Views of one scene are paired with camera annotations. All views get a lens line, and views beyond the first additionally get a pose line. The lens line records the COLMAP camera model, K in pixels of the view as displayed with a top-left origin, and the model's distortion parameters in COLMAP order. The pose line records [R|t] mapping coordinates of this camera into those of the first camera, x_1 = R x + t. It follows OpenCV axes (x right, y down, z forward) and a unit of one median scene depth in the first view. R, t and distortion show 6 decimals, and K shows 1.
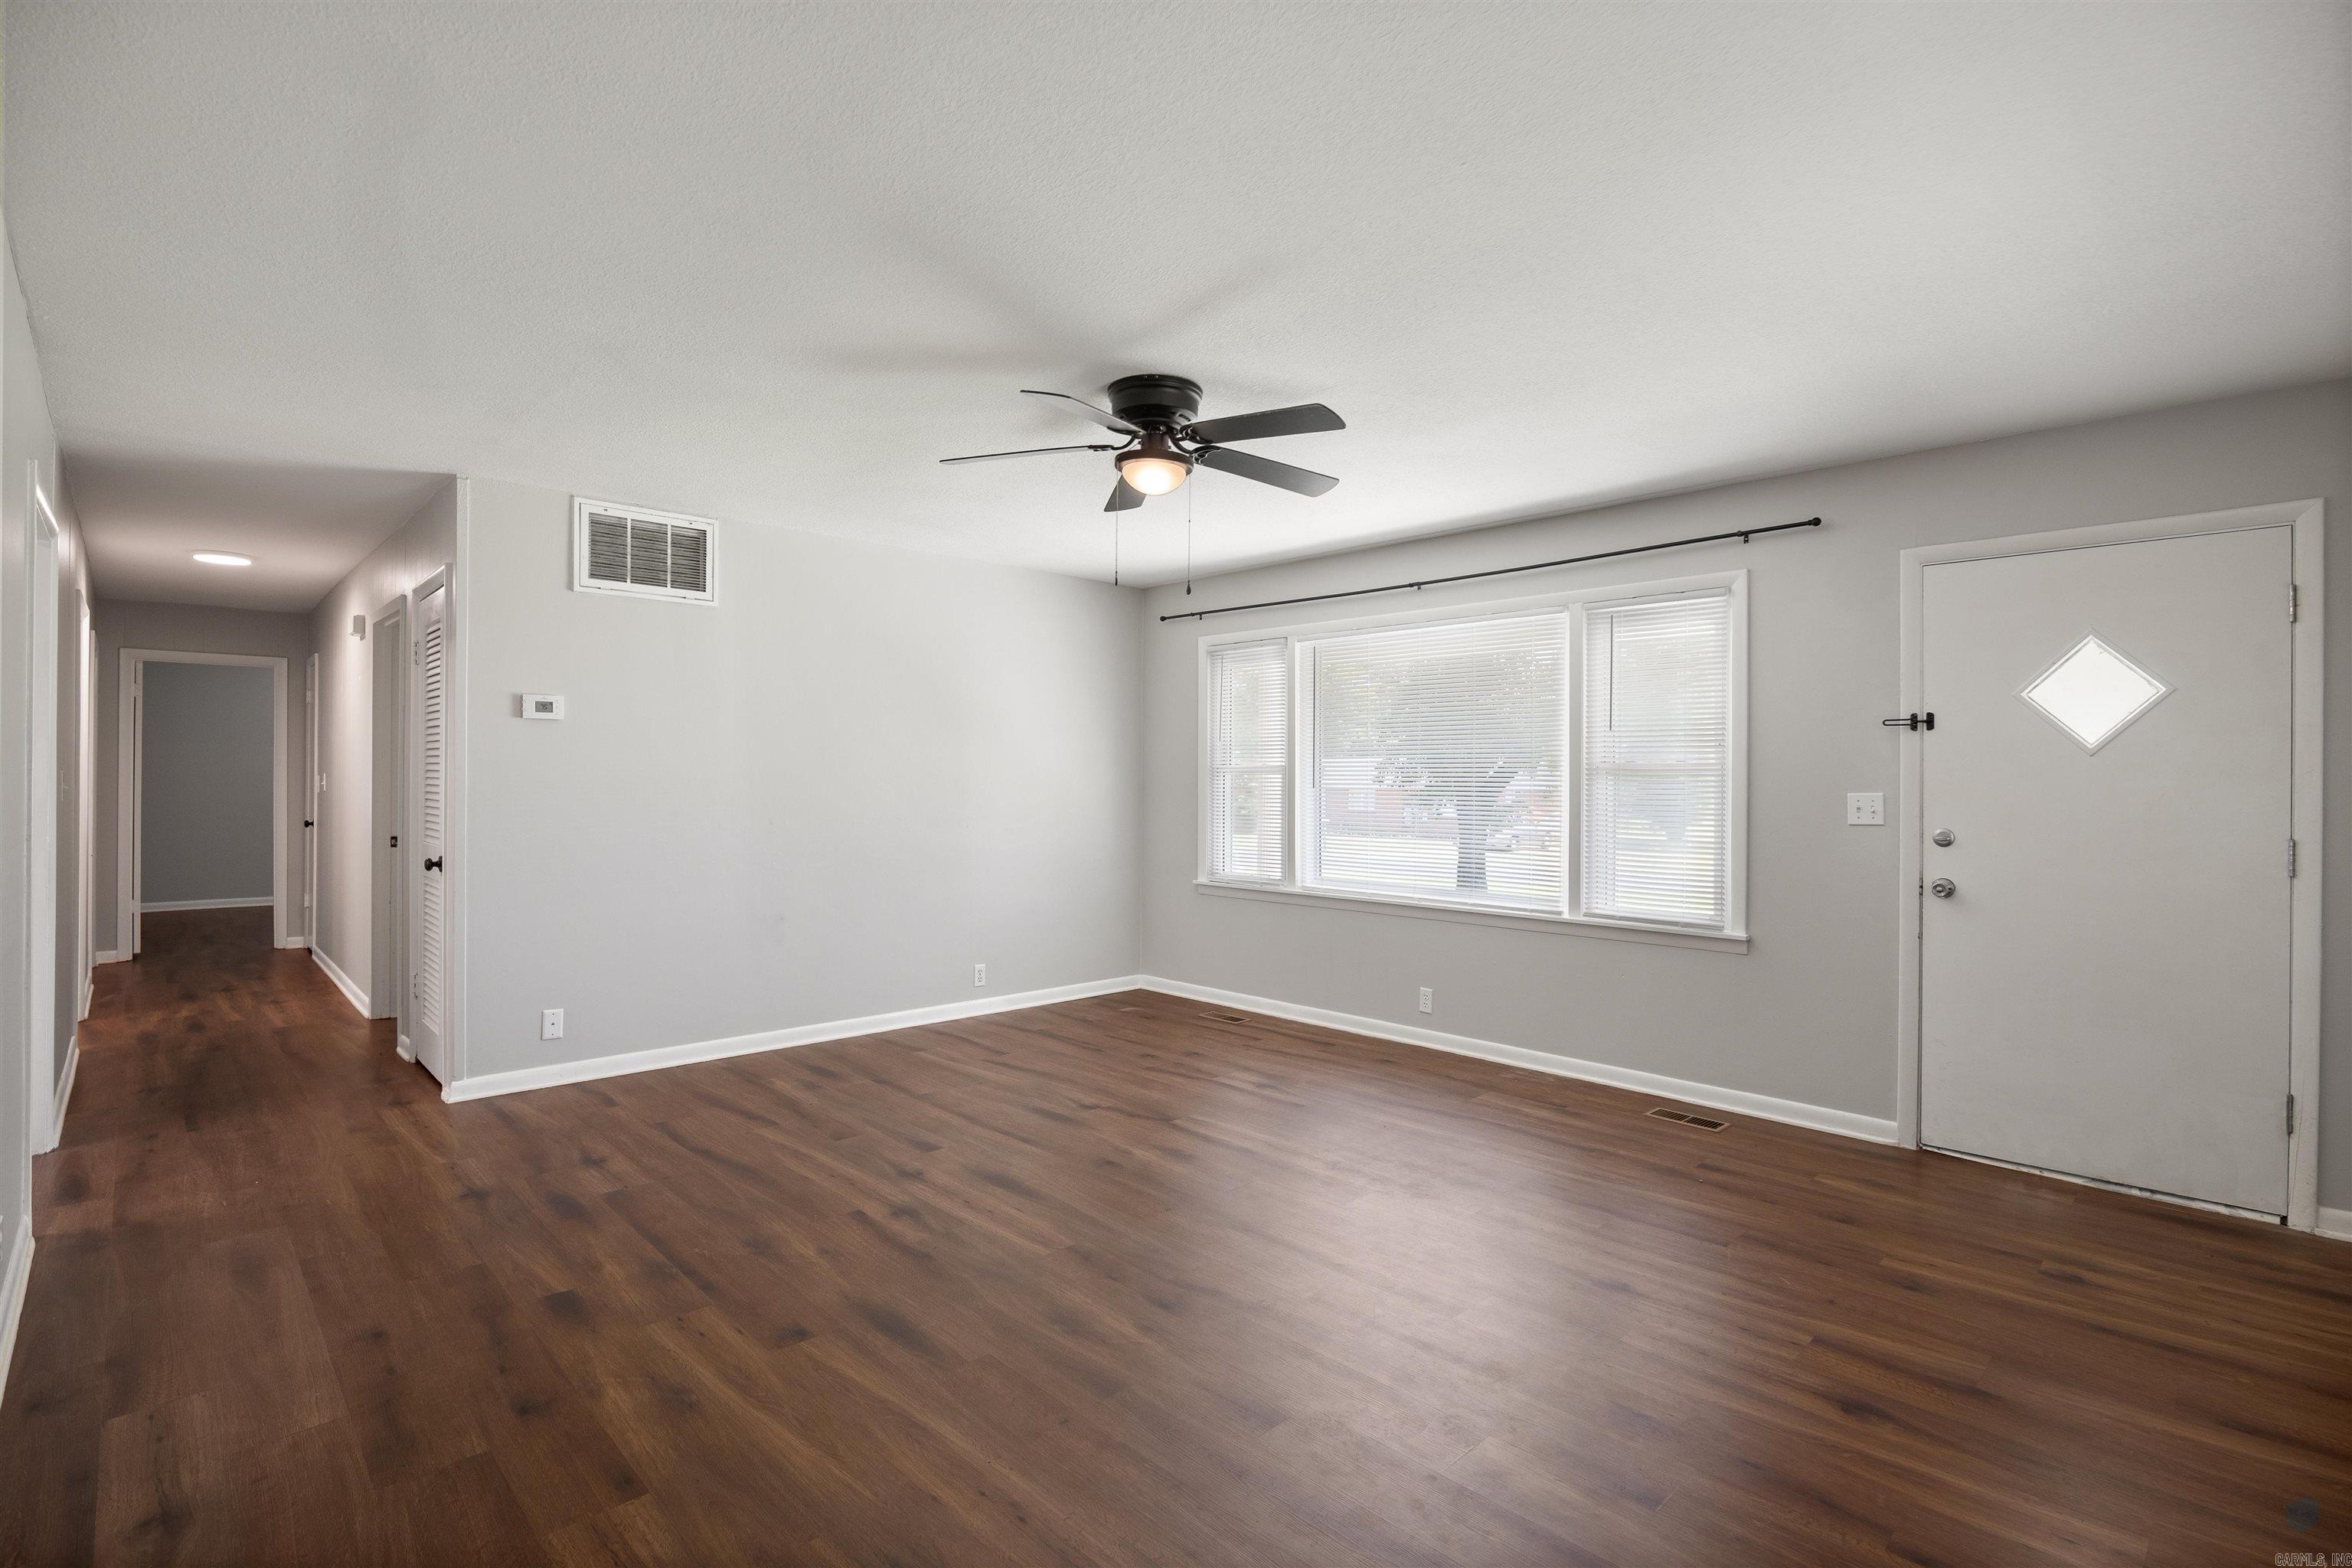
lens RADIAL K [[1105.8, 0, 1162.4], [0, 1105.8, 777.6], [0, 0, 1]] dist [-0.024224, 0.006325]
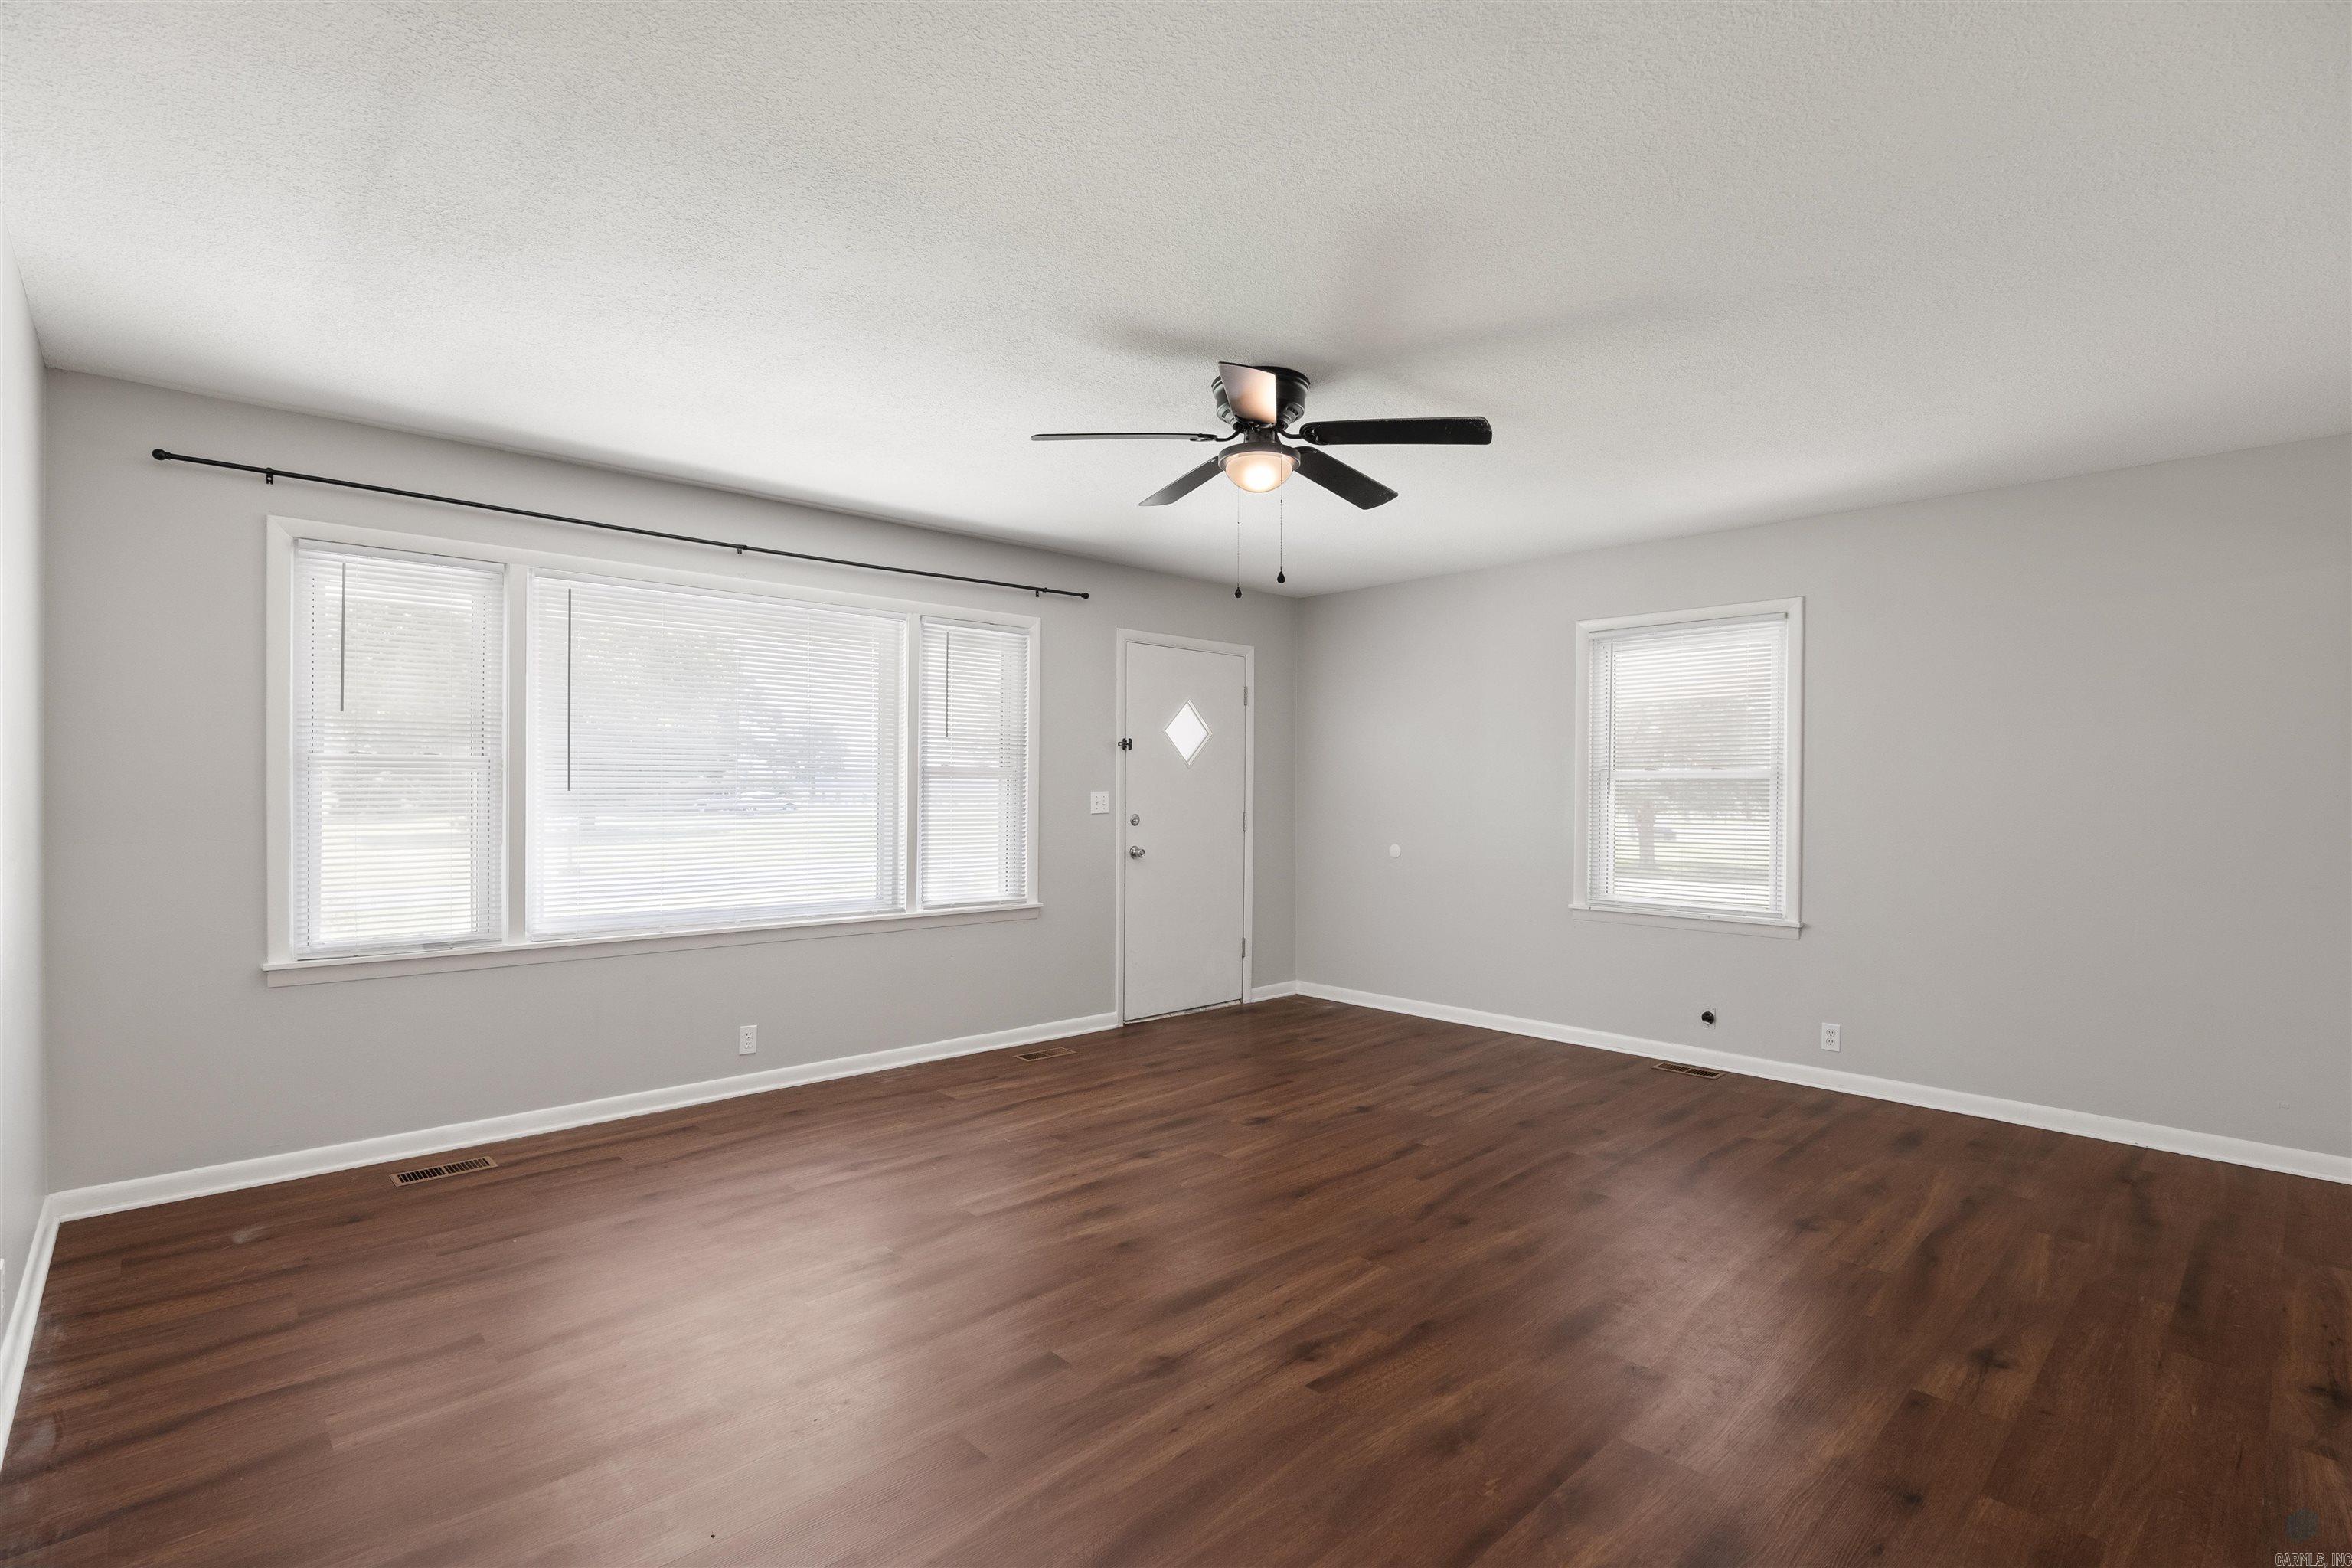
lens RADIAL K [[1105.8, 0, 1192.9], [0, 1105.8, 778.9], [0, 0, 1]] dist [-0.024224, 0.006325]
pose [[-0.010117, 0.000181, 0.999949, -0.783752], [-0.009295, 0.999957, -0.000275, -0.003002], [-0.999906, -0.009297, -0.010114, 0.854660]]
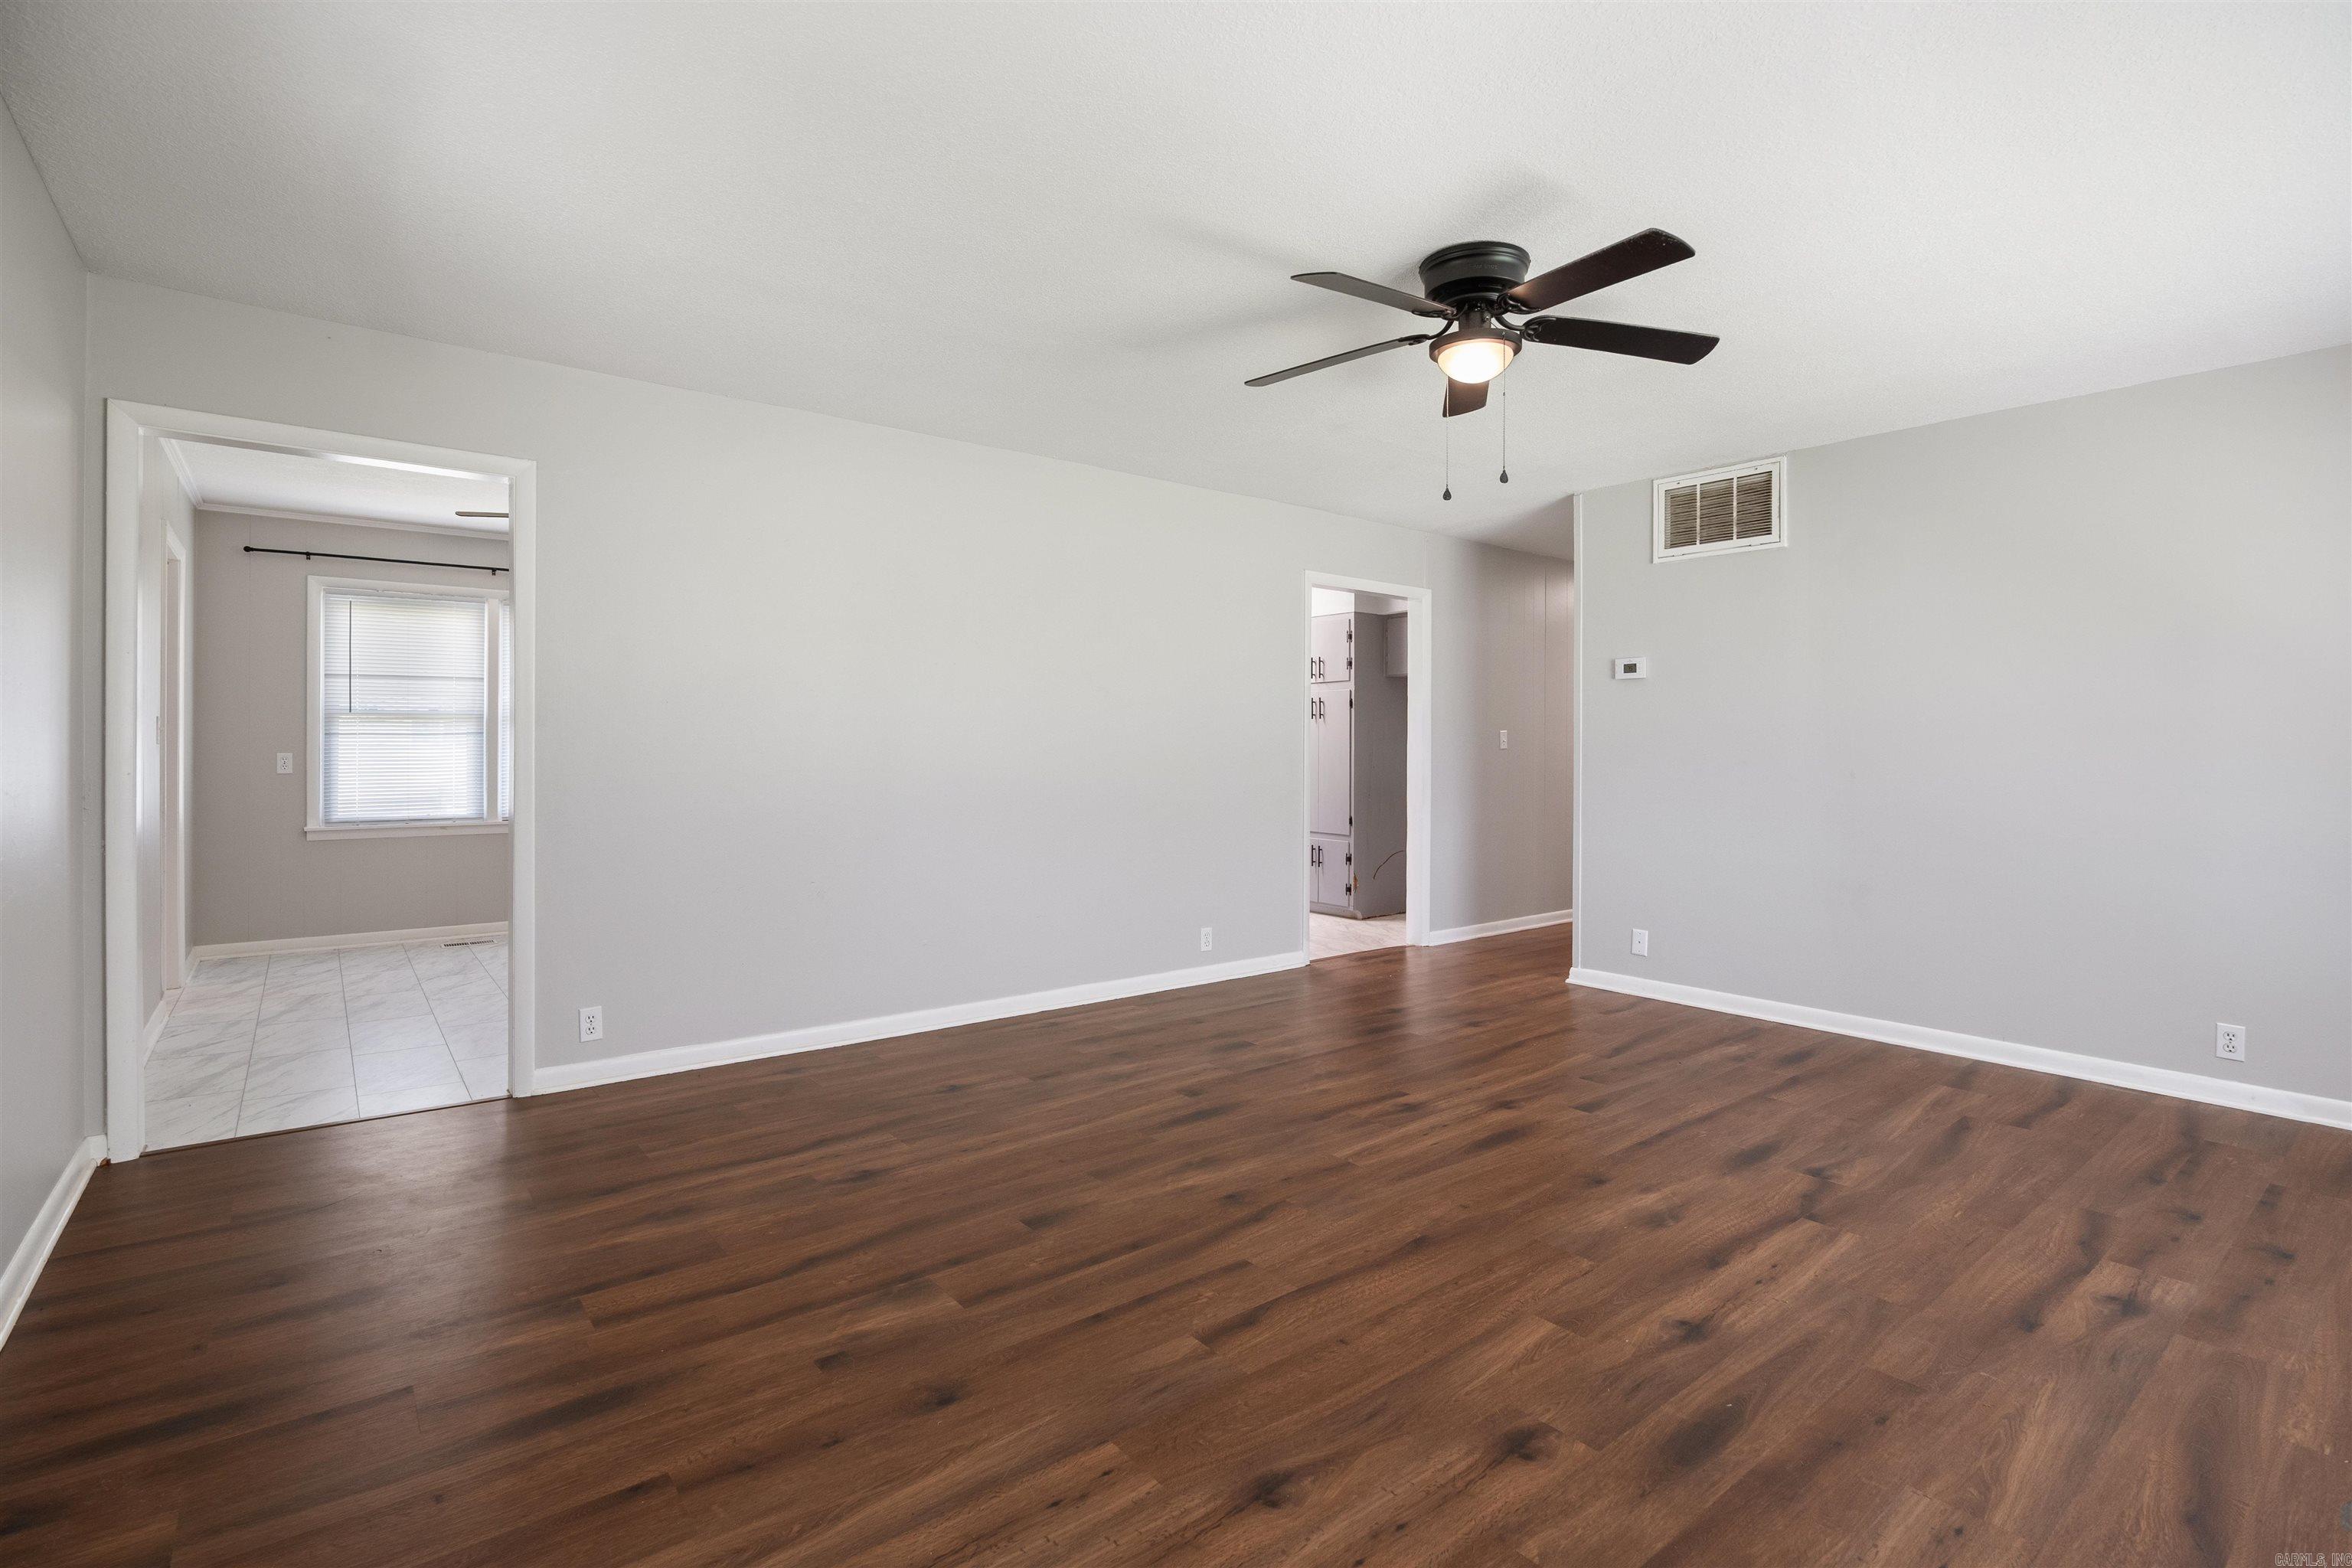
lens RADIAL K [[1105.8, 0, 1180.7], [0, 1105.8, 742.5], [0, 0, 1]] dist [-0.024224, 0.006325]
pose [[-0.087930, -0.009683, -0.996080, 0.703914], [-0.004485, 0.999946, -0.009325, 0.030309], [0.996117, 0.003647, -0.087969, 0.678835]]
